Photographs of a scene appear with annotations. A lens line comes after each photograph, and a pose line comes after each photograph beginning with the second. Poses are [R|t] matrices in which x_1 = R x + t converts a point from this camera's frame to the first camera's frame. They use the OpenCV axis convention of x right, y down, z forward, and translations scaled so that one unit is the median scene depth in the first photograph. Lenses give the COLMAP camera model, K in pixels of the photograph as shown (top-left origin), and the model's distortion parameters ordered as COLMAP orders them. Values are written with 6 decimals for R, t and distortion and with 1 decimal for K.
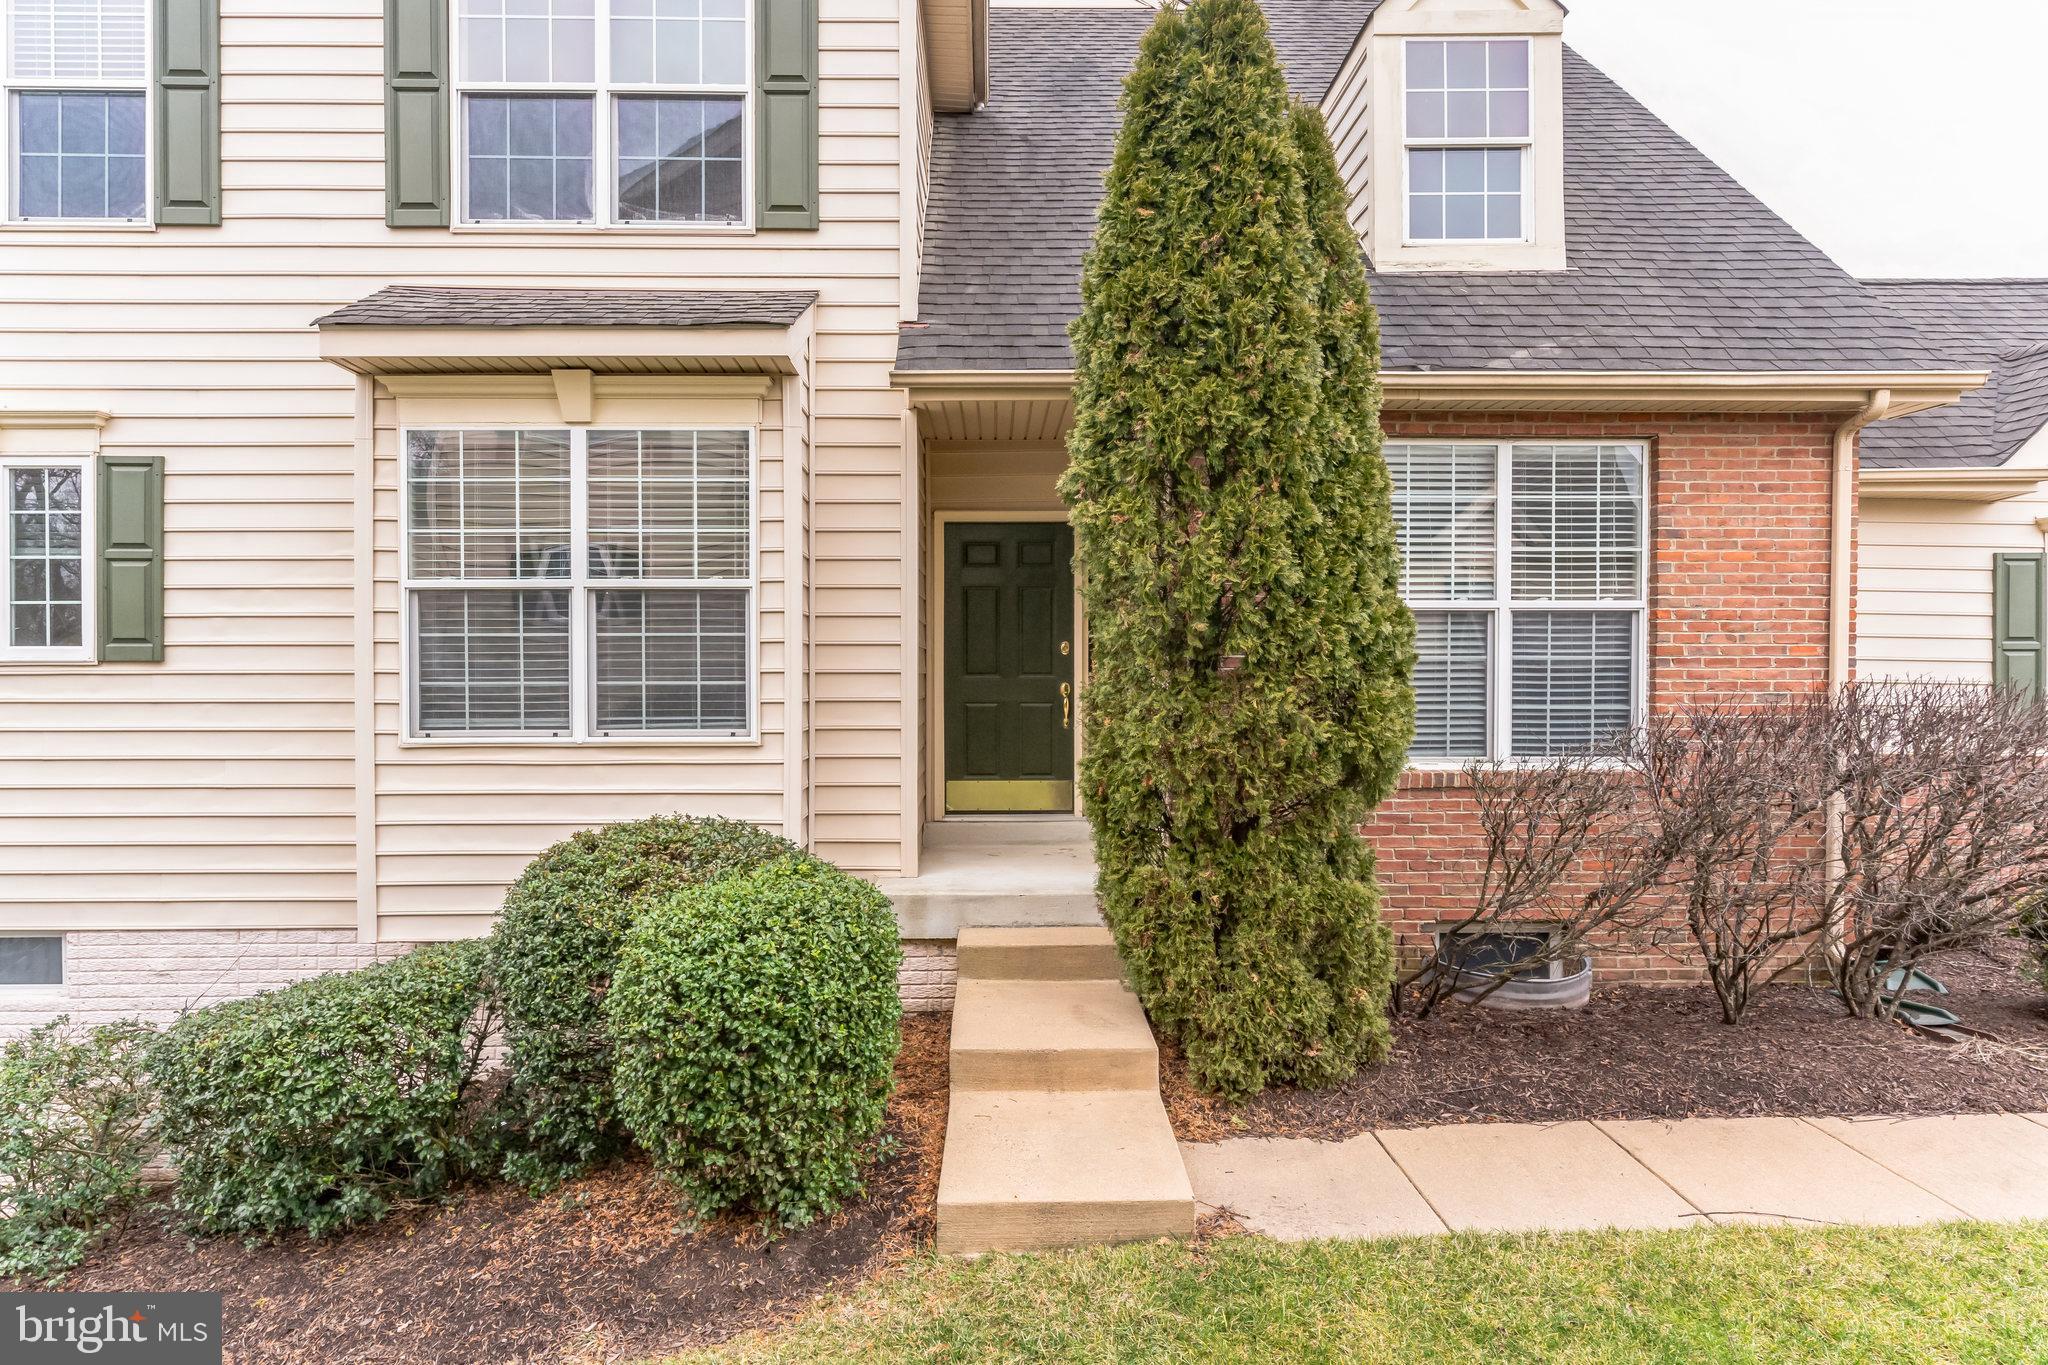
lens RADIAL K [[1050.1, 0, 1019.6], [0, 1050.1, 675.9], [0, 0, 1]] dist [0.003481, -0.001642]
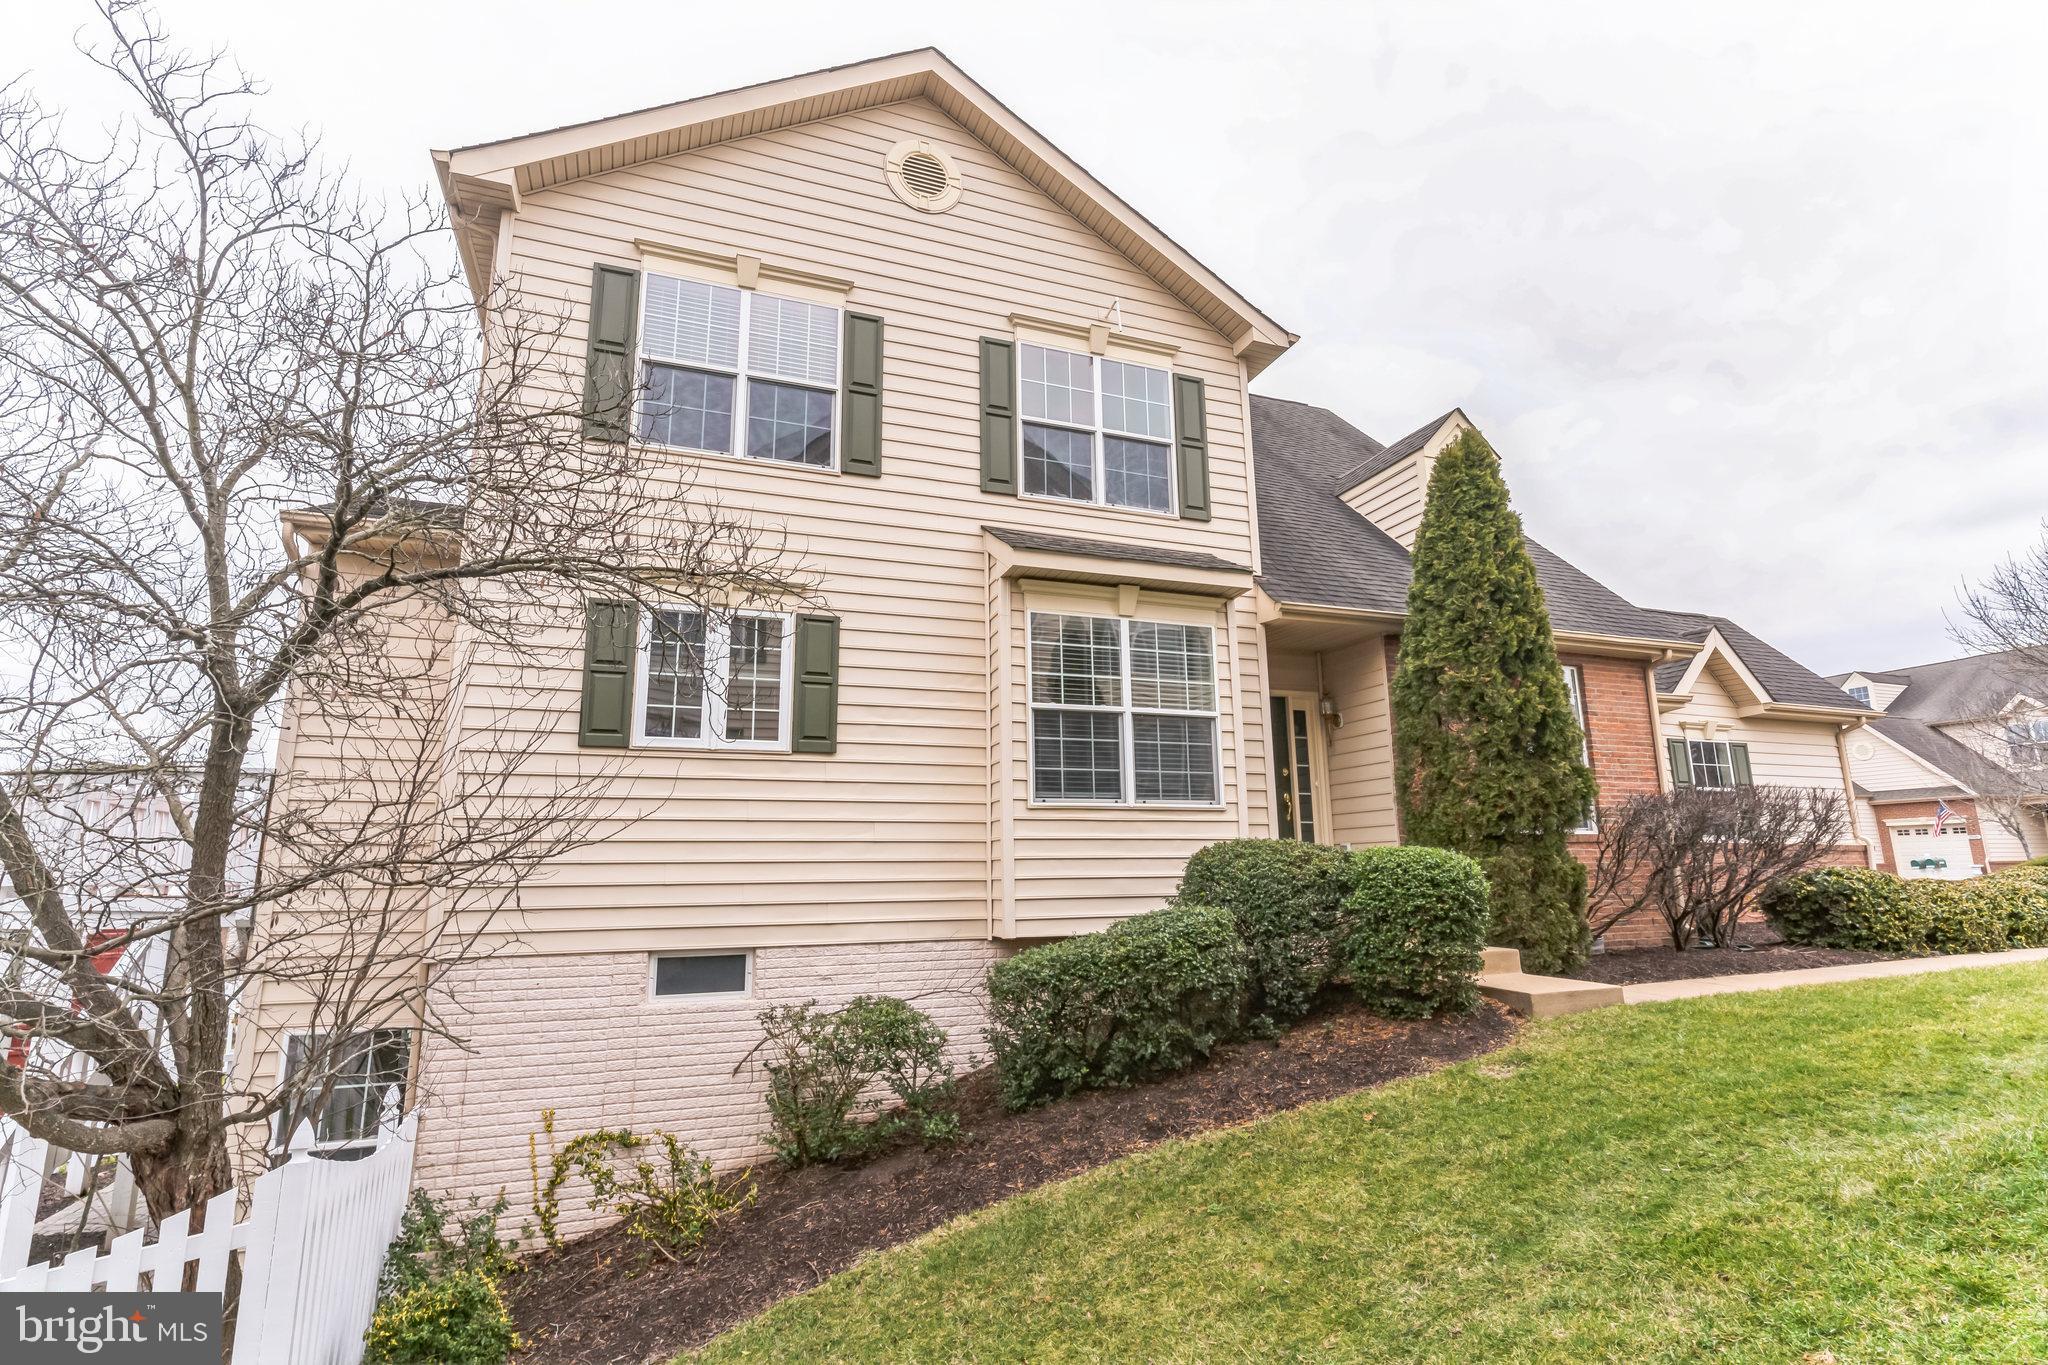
lens RADIAL K [[978.9, 0, 1011.6], [0, 978.9, 687.4], [0, 0, 1]] dist [0.004066, 0.000731]
pose [[0.941517, 0.053113, 0.332752, -1.043406], [0.017899, 0.978222, -0.206787, 0.181791], [-0.336489, 0.200649, 0.920063, -0.343042]]
